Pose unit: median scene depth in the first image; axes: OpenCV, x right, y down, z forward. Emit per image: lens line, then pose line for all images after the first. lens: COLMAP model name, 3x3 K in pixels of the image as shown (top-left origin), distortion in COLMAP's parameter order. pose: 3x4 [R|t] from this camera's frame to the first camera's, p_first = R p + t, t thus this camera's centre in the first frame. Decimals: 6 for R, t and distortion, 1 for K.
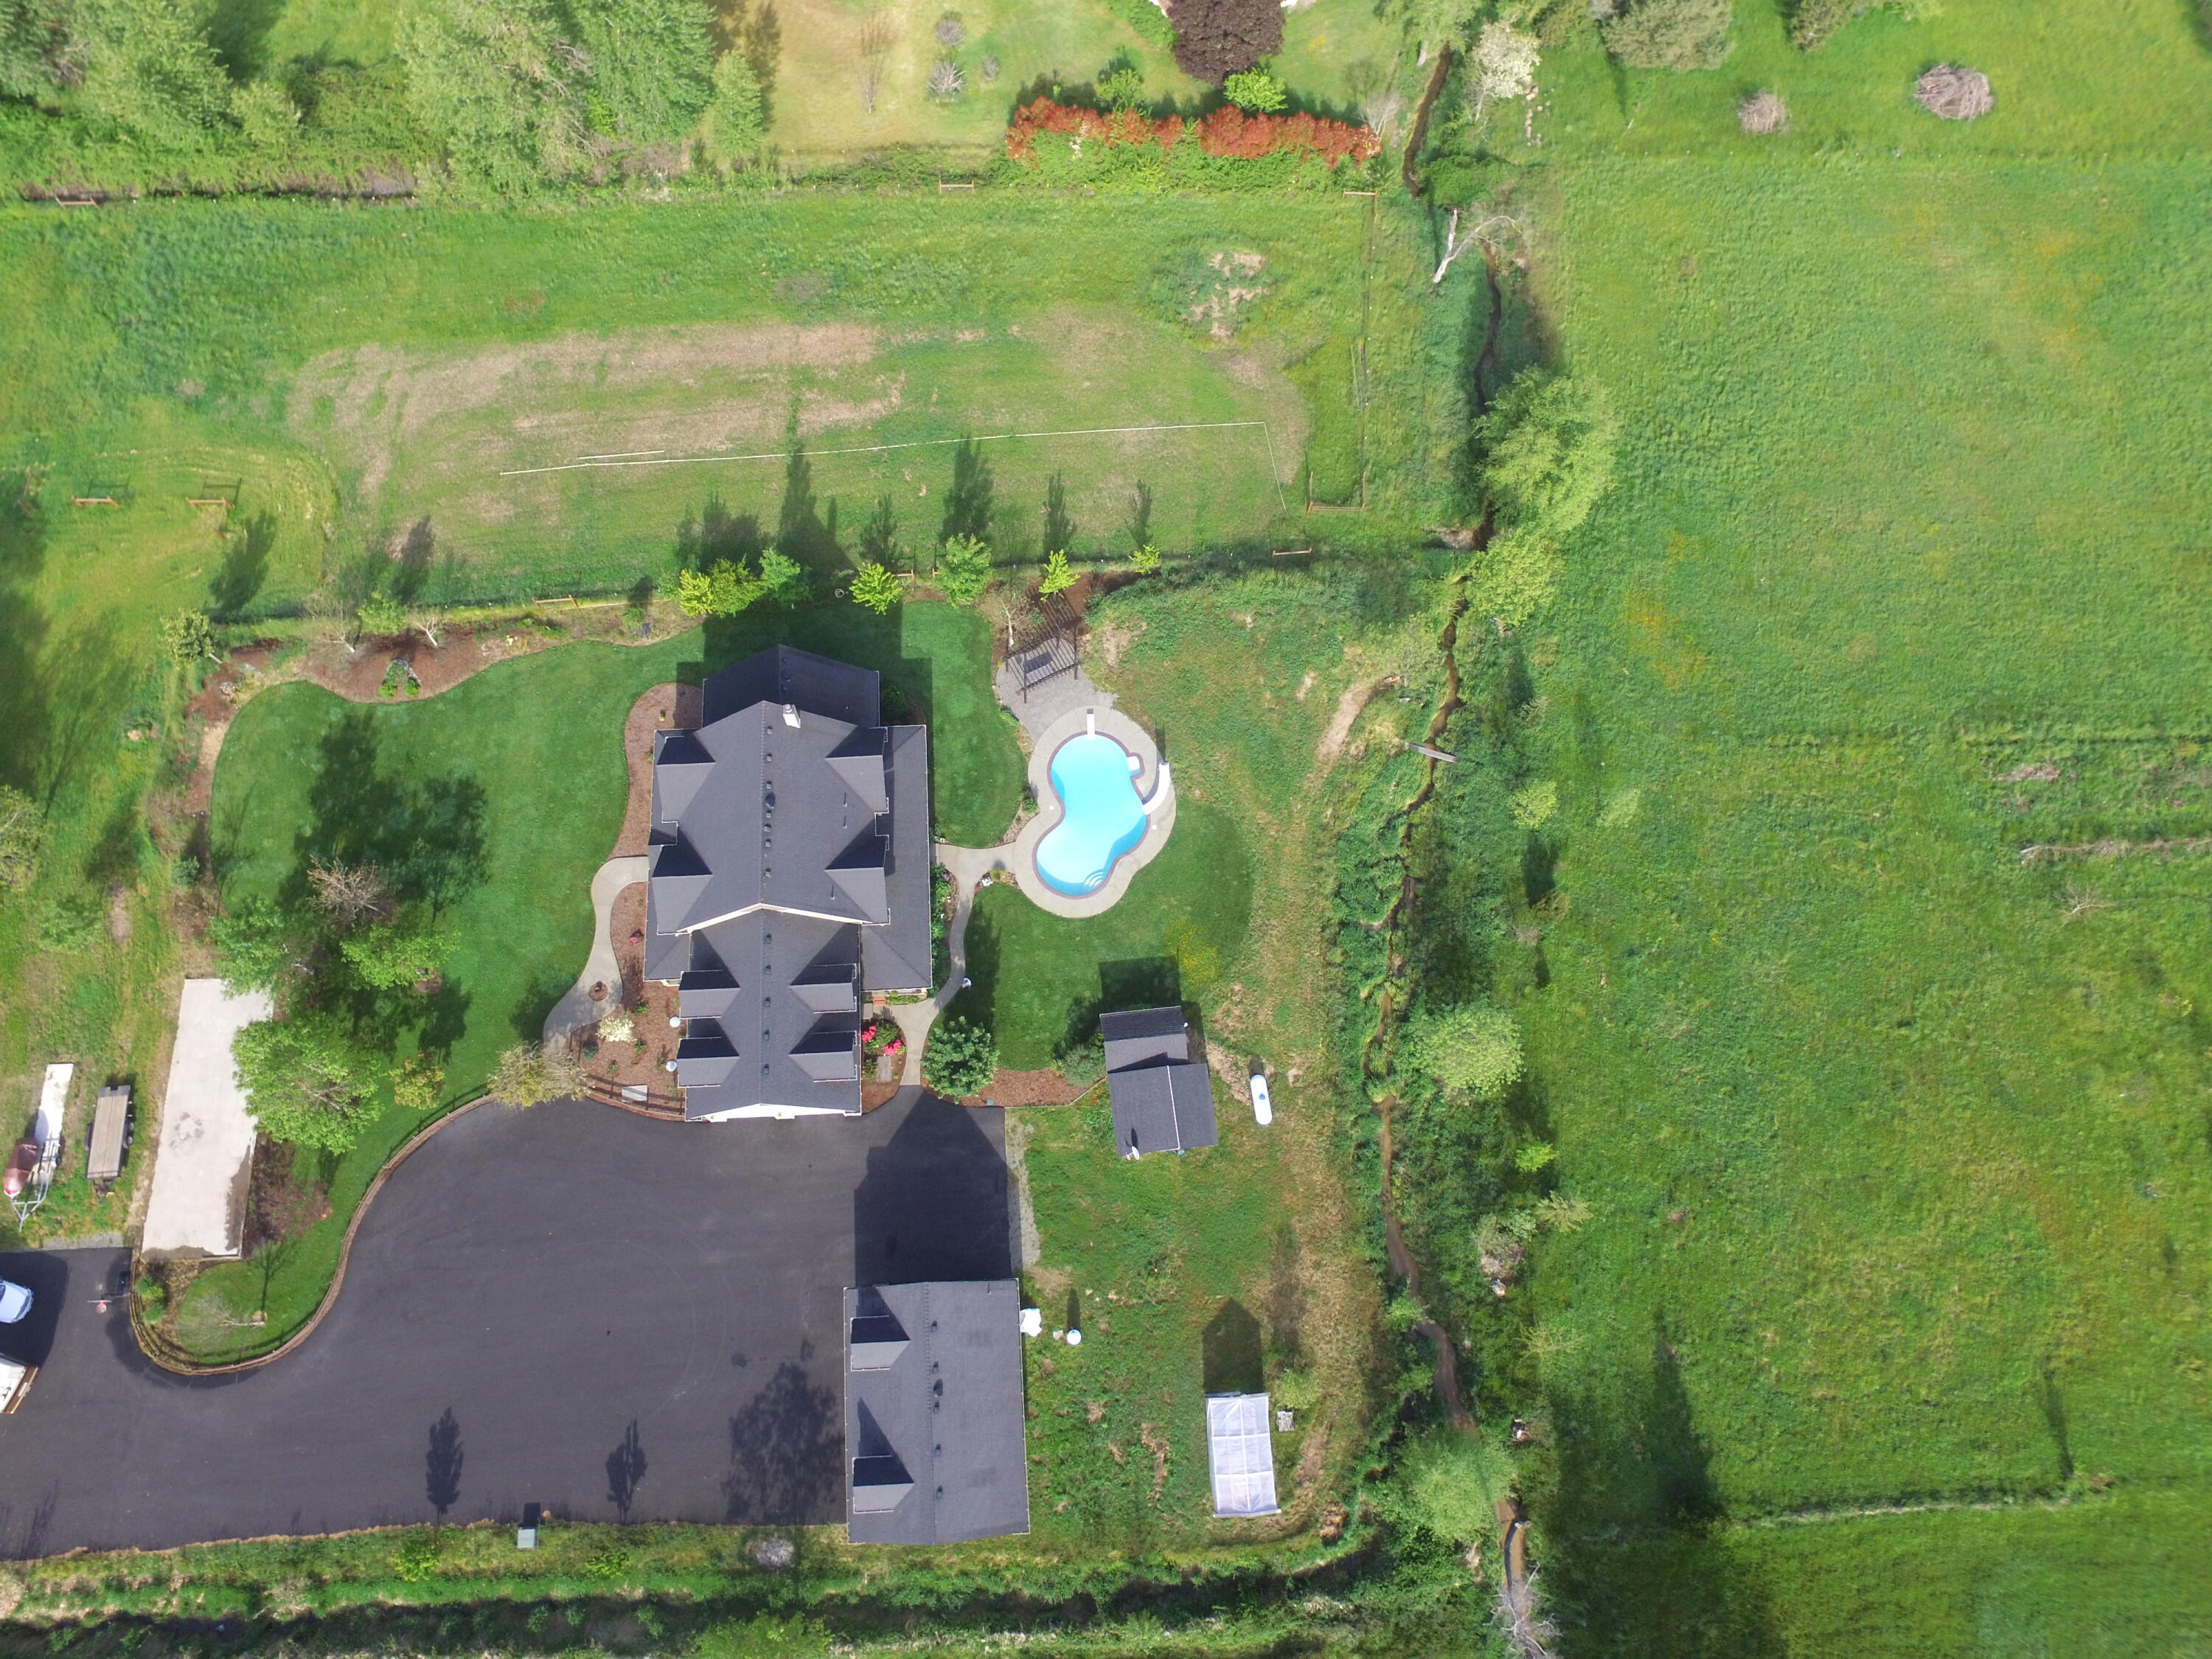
lens RADIAL K [[1494.1, 0, 1093.3], [0, 1494.1, 807.7], [0, 0, 1]] dist [-0.127590, 0.090242]
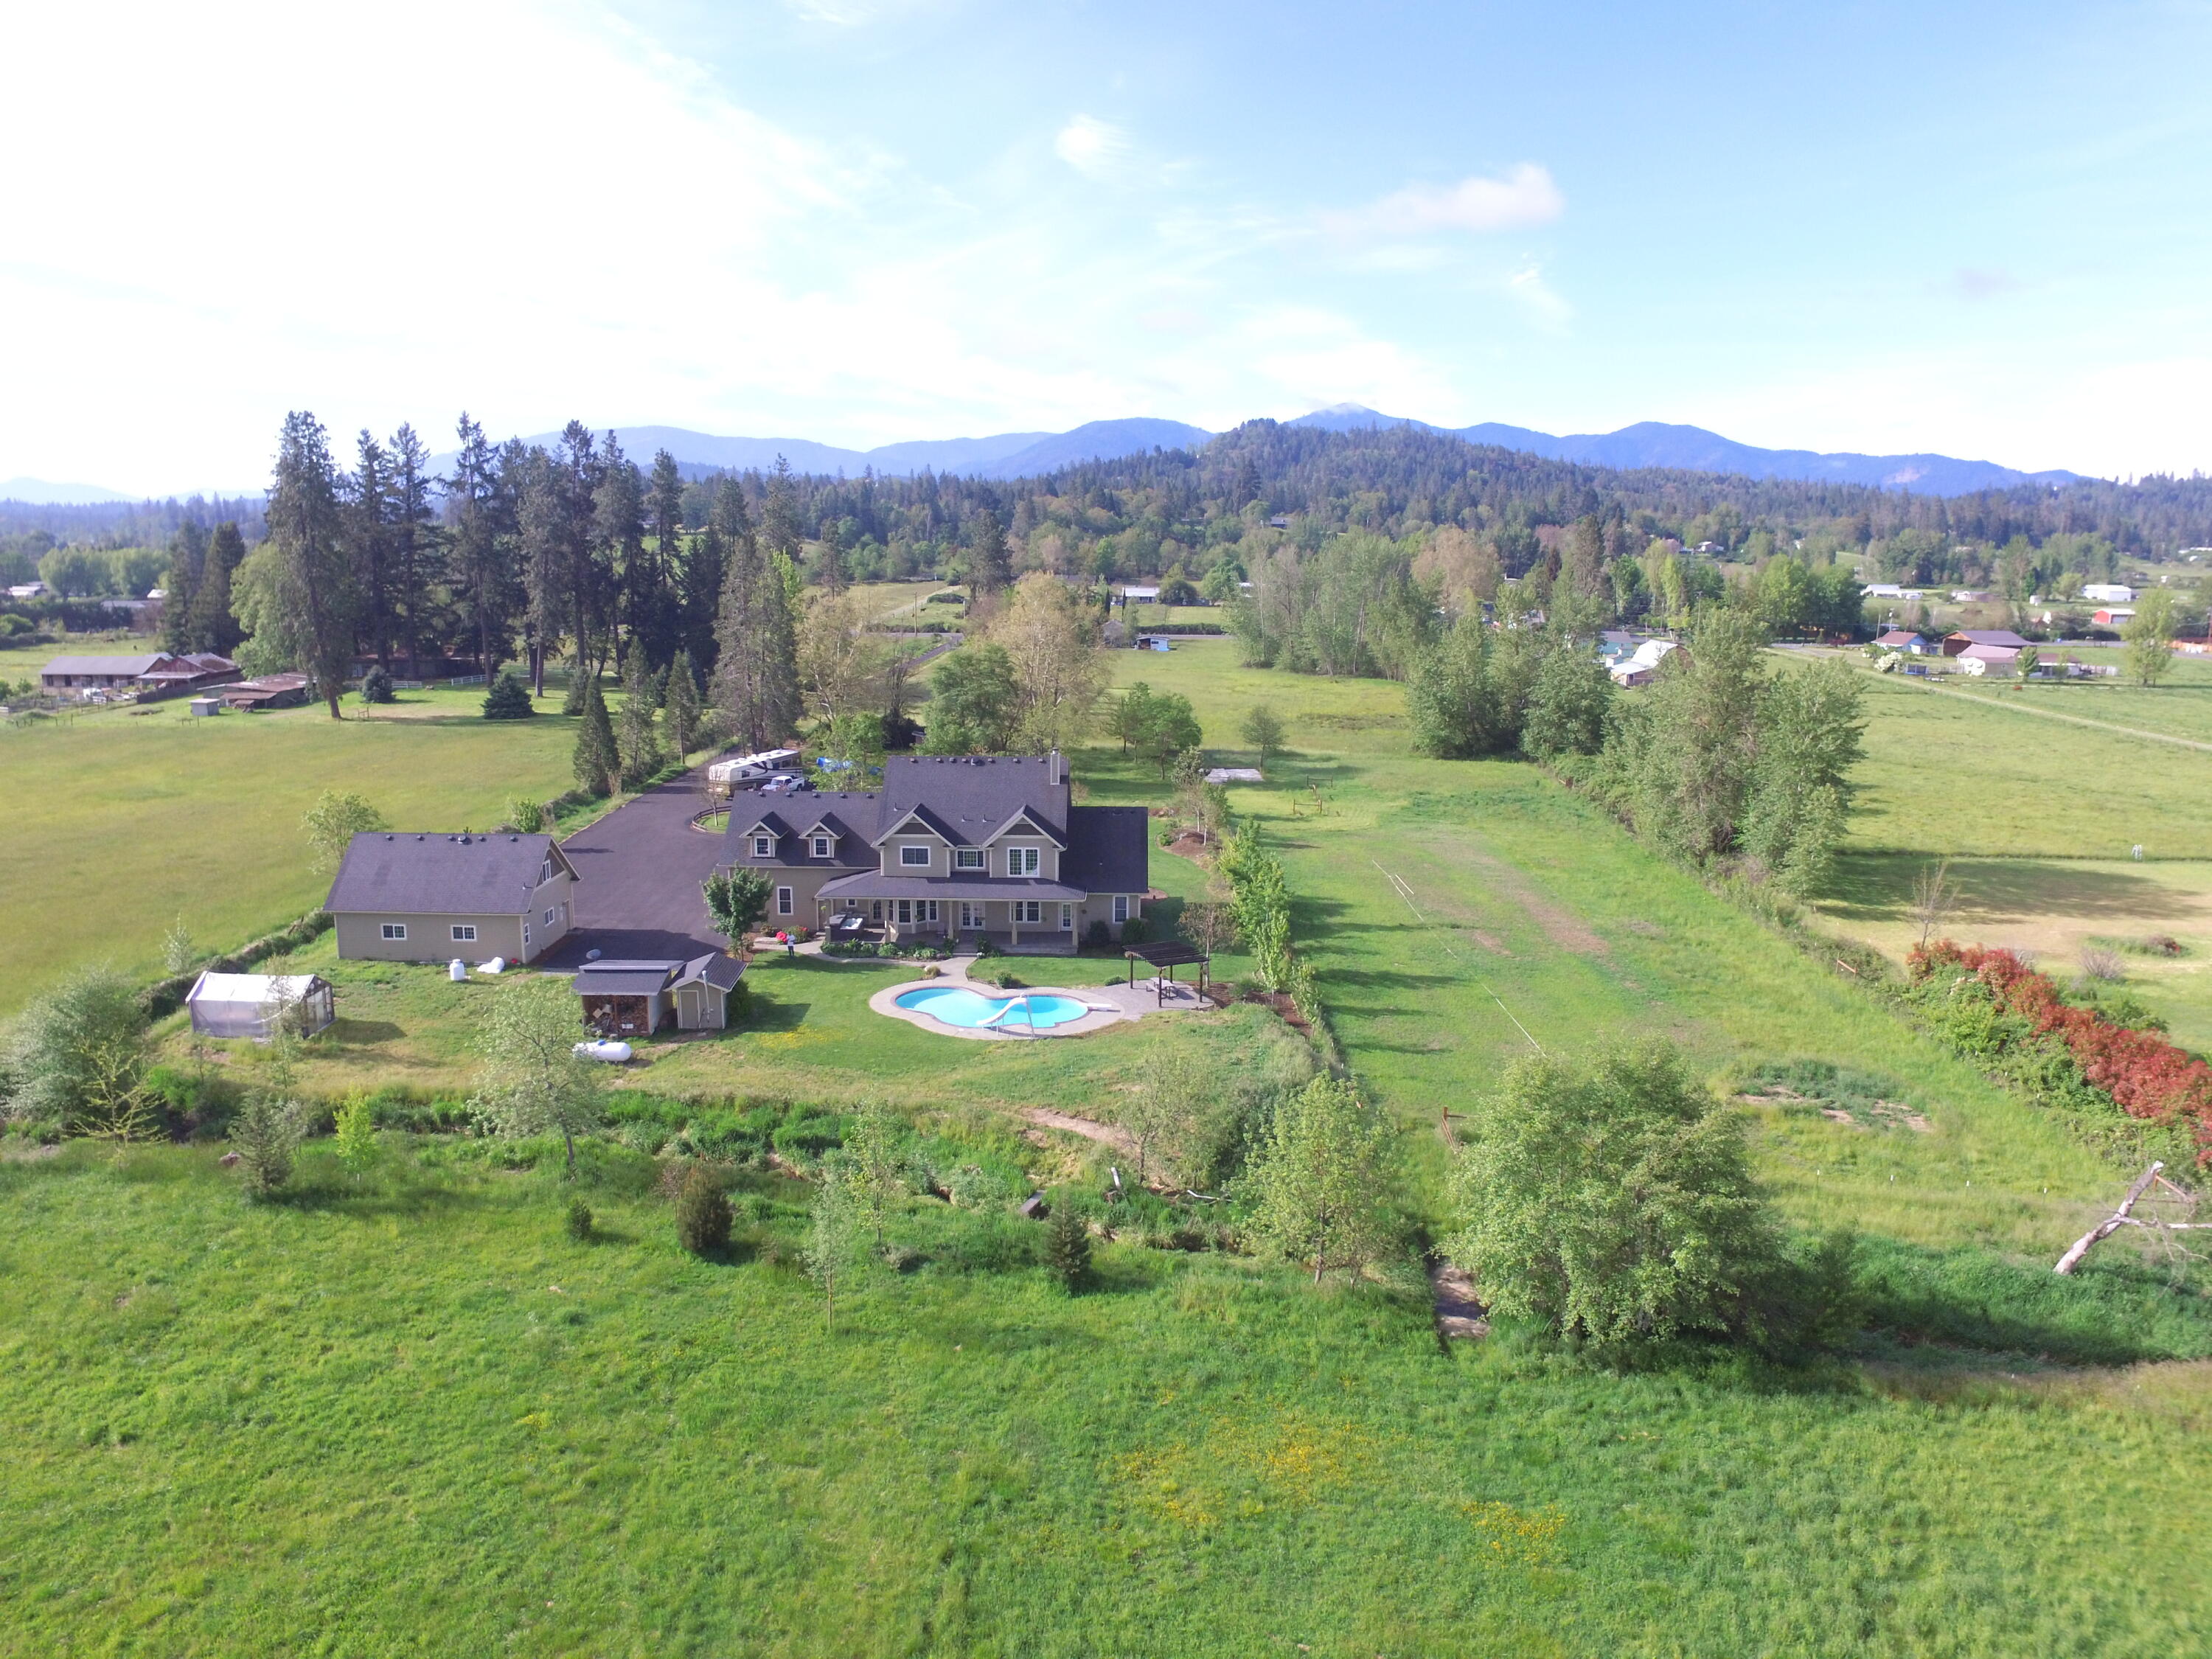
lens RADIAL K [[1494.1, 0, 1095.0], [0, 1494.1, 805.9], [0, 0, 1]] dist [-0.127590, 0.090242]
pose [[-0.083022, 0.145798, -0.985825, 0.846118], [-0.935388, 0.329819, 0.127553, -0.207254], [0.343740, 0.932718, 0.108996, 0.831461]]
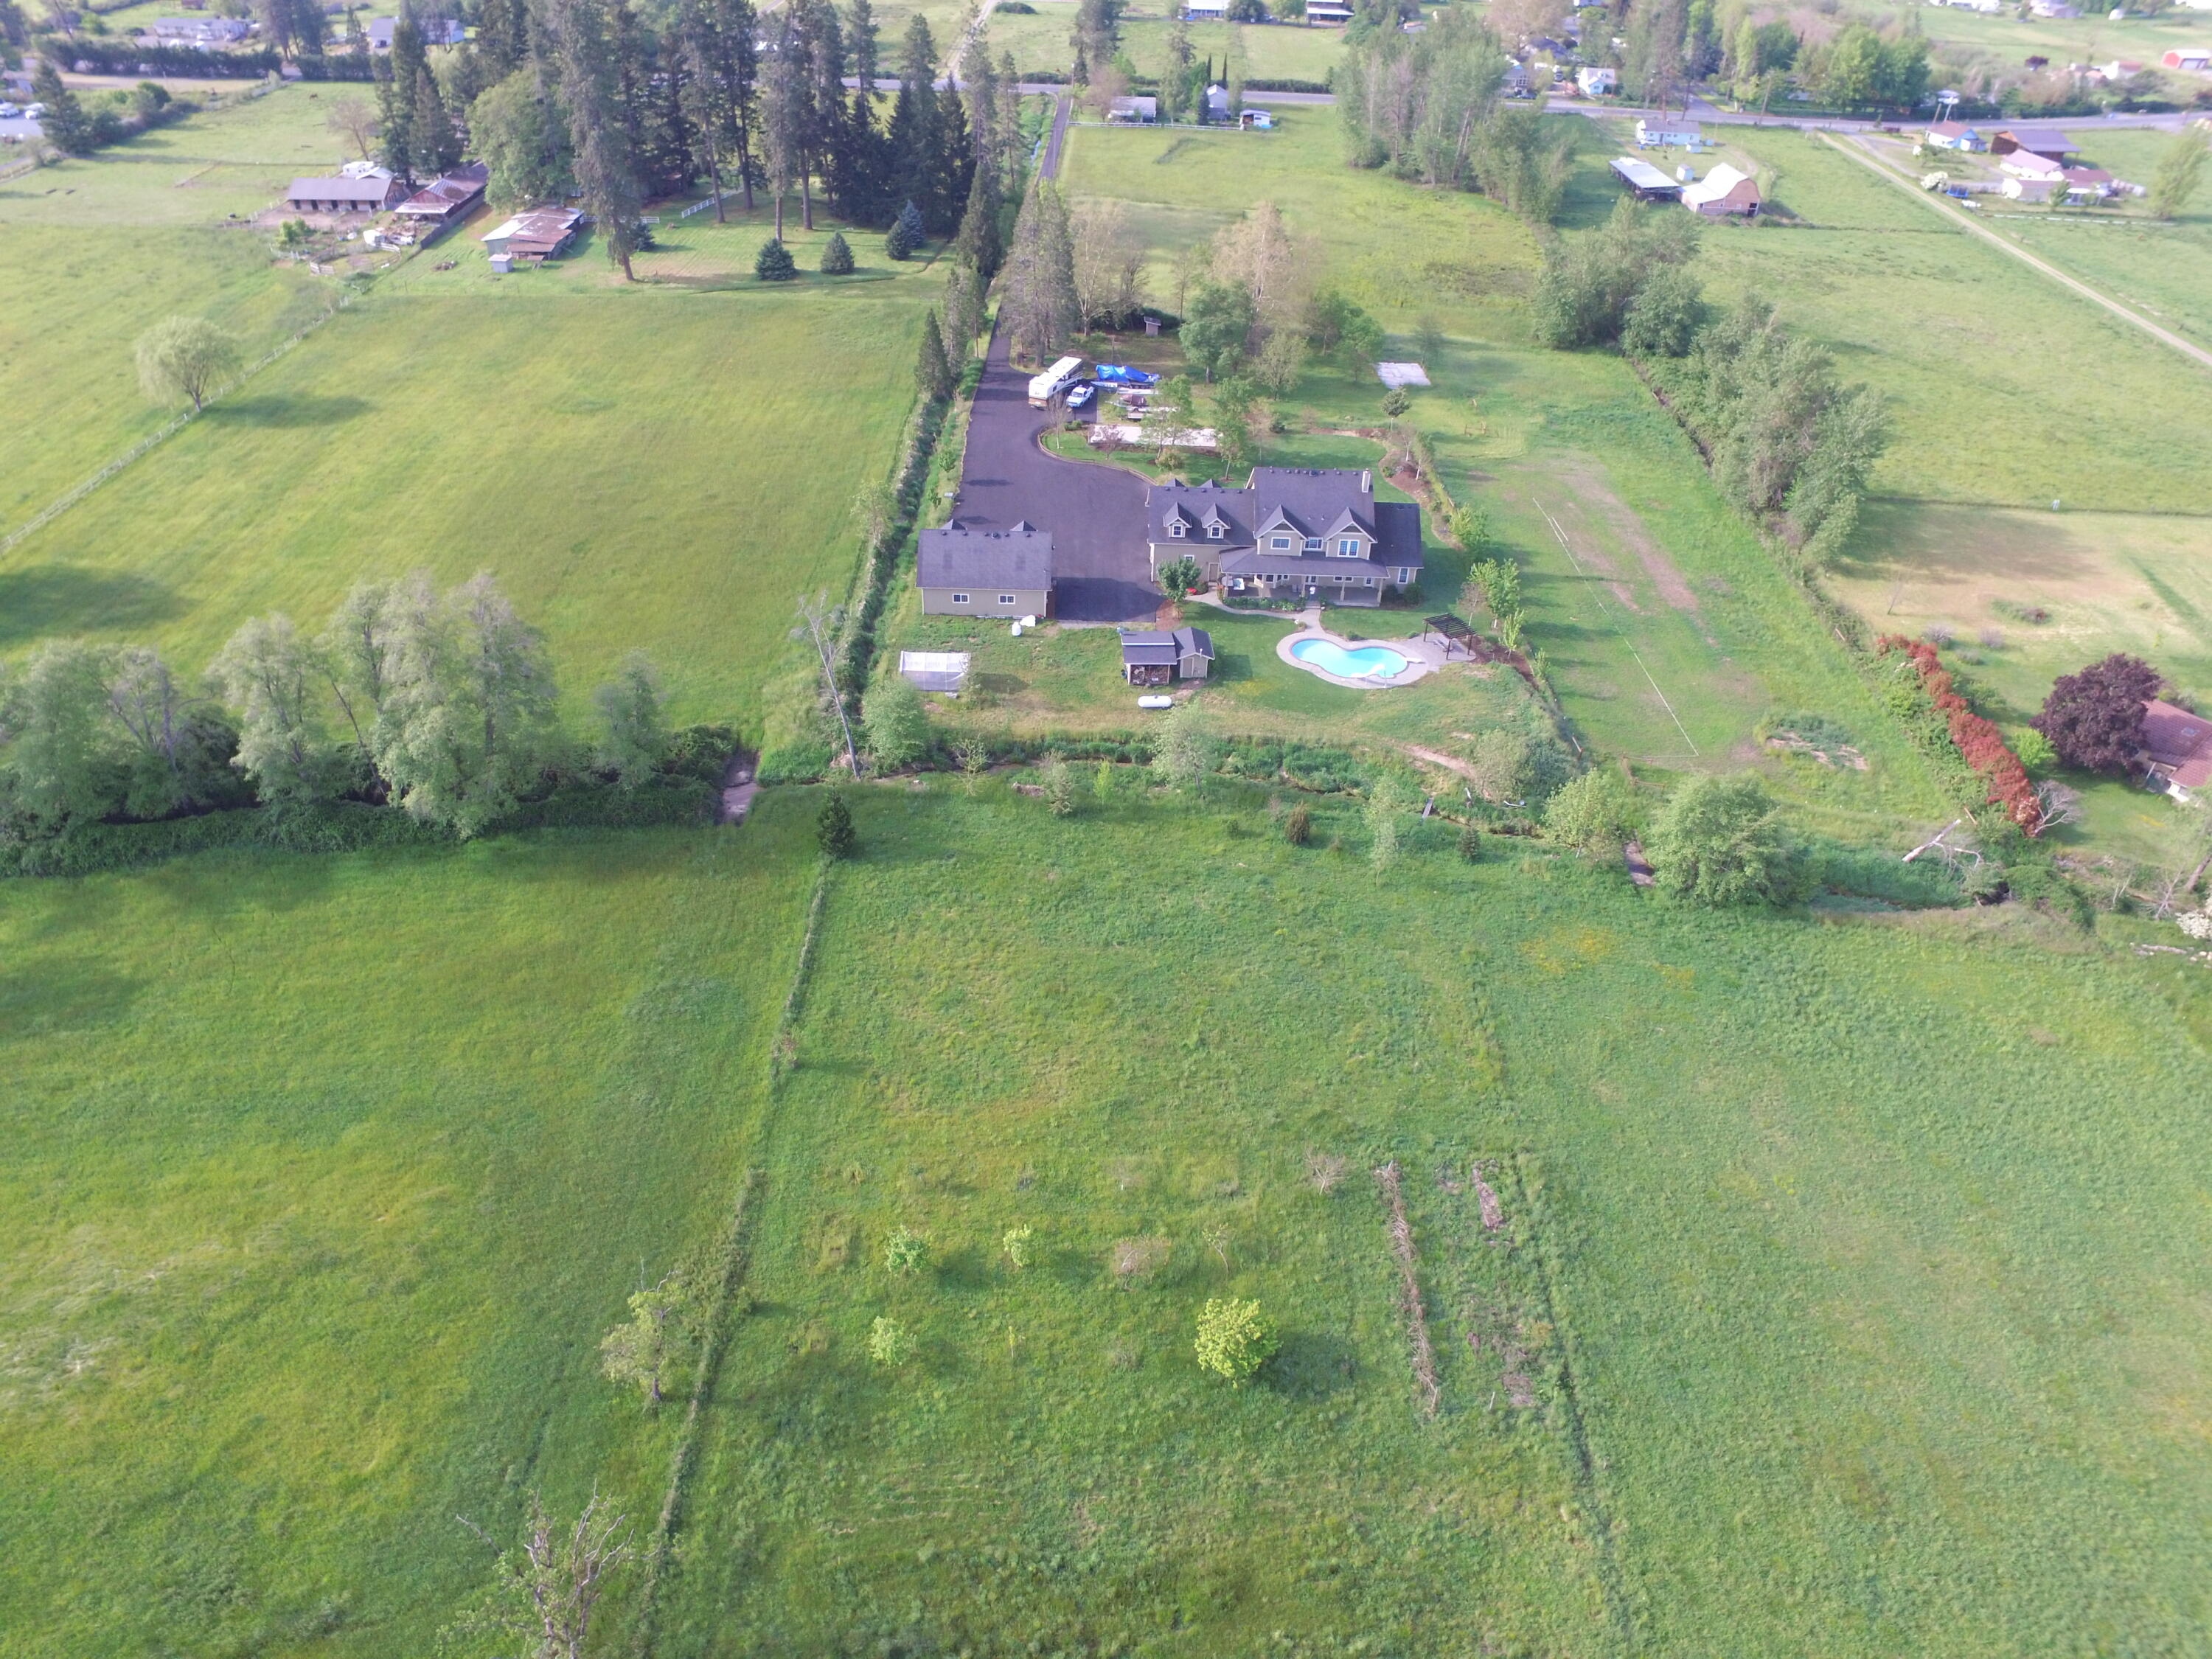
lens RADIAL K [[1494.1, 0, 1096.6], [0, 1494.1, 807.7], [0, 0, 1]] dist [-0.127590, 0.090242]
pose [[-0.063552, 0.554682, -0.829632, 1.353307], [-0.943539, 0.237418, 0.231012, -0.067348], [0.325107, 0.797472, 0.508276, 0.285707]]
